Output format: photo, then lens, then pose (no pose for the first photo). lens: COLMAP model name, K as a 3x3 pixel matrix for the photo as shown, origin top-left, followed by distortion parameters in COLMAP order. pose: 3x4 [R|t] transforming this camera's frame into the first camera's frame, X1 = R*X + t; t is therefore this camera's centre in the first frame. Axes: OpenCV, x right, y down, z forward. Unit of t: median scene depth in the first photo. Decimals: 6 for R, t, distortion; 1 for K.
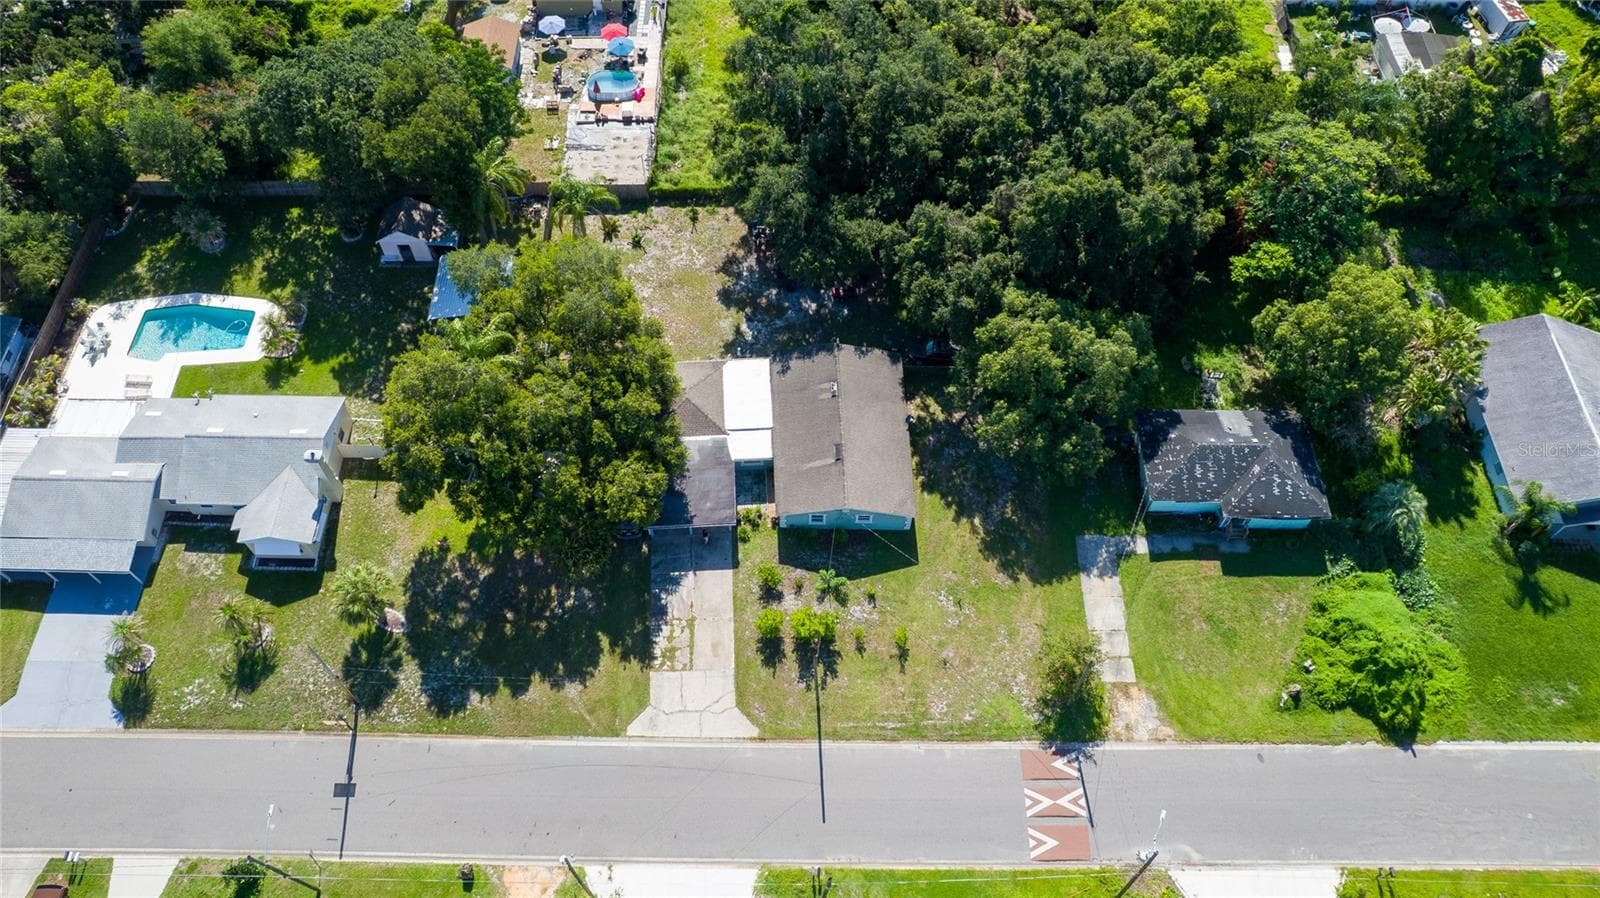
lens RADIAL K [[1186.5, 0, 798.2], [0, 1186.5, 423.1], [0, 0, 1]] dist [-0.038267, 0.005336]
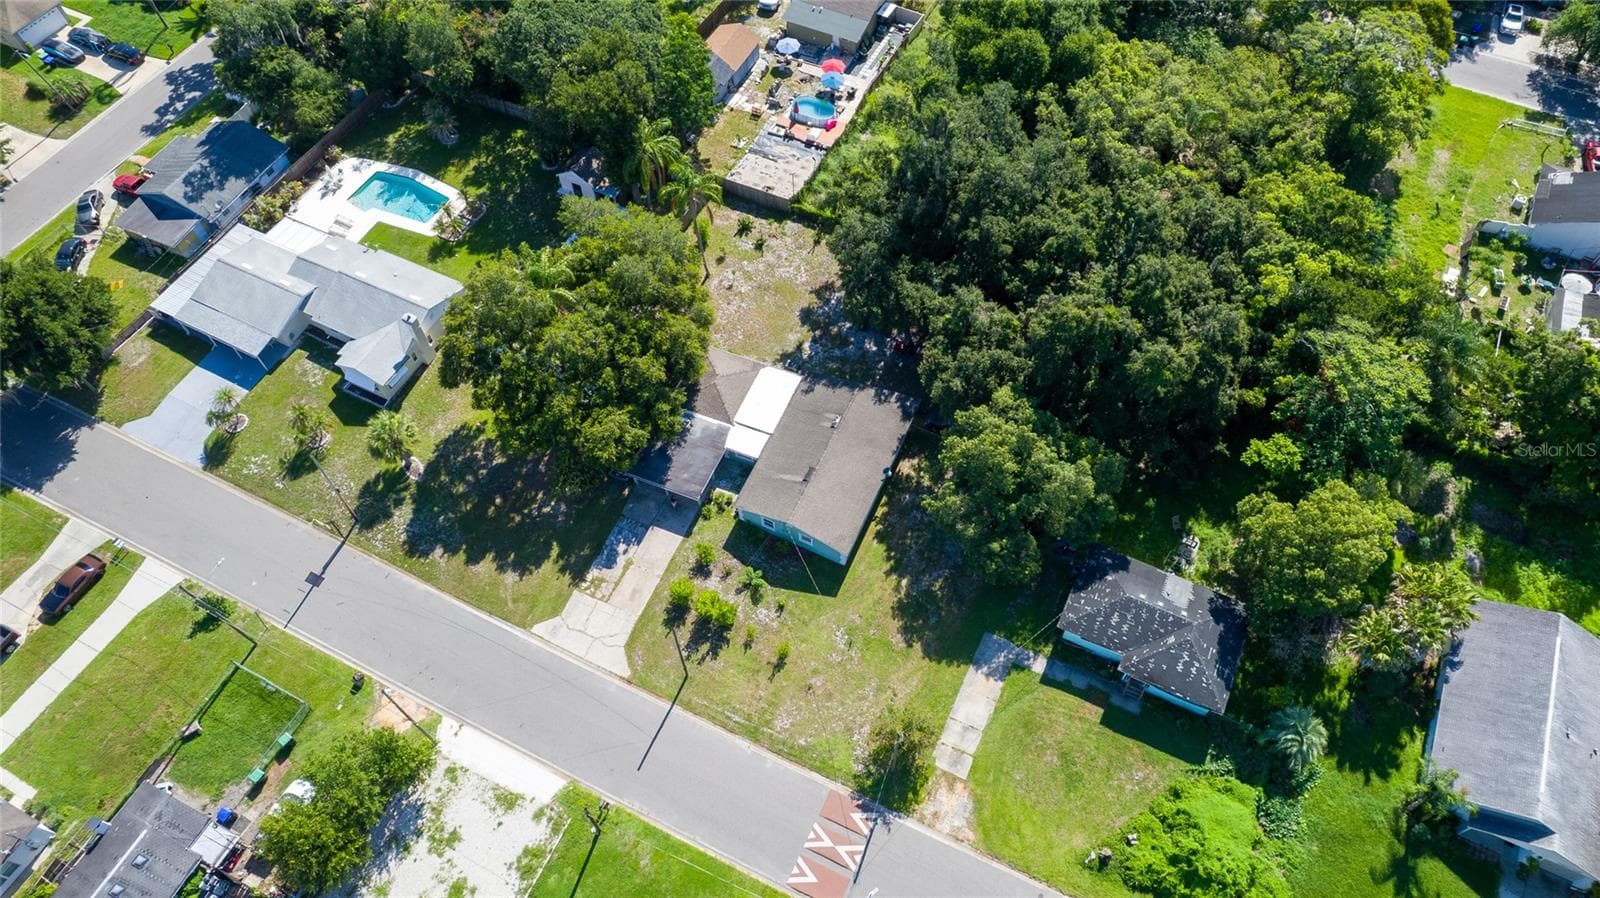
lens RADIAL K [[1082.9, 0, 837.0], [0, 1082.9, 447.2], [0, 0, 1]] dist [-0.036908, 0.000927]
pose [[0.904014, 0.355563, -0.237348, 0.287576], [-0.356666, 0.933384, 0.039796, -0.048303], [0.235687, 0.048678, 0.970609, 0.036061]]
